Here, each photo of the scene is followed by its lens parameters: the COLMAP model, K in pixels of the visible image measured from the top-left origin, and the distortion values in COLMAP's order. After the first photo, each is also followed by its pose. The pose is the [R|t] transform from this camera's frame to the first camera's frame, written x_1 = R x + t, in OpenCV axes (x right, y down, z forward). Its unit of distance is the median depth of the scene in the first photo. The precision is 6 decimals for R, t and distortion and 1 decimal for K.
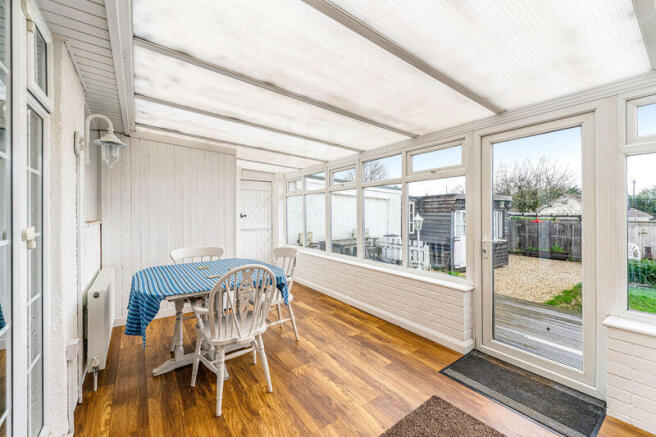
lens RADIAL K [[266.2, 0, 328.8], [0, 266.2, 215.4], [0, 0, 1]] dist [-0.003252, -0.000517]
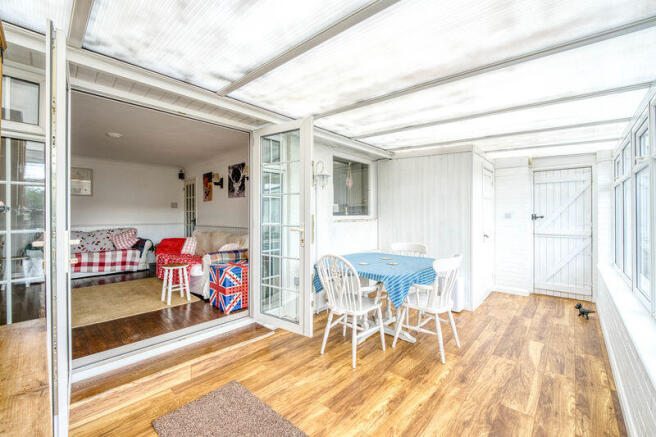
lens RADIAL K [[266.2, 0, 330.0], [0, 266.2, 216.3], [0, 0, 1]] dist [-0.003252, -0.000517]
pose [[0.202849, 0.006441, -0.979189, 0.561633], [-0.002821, 0.999978, 0.005993, -0.005941], [0.979206, 0.001547, 0.202862, 0.410681]]
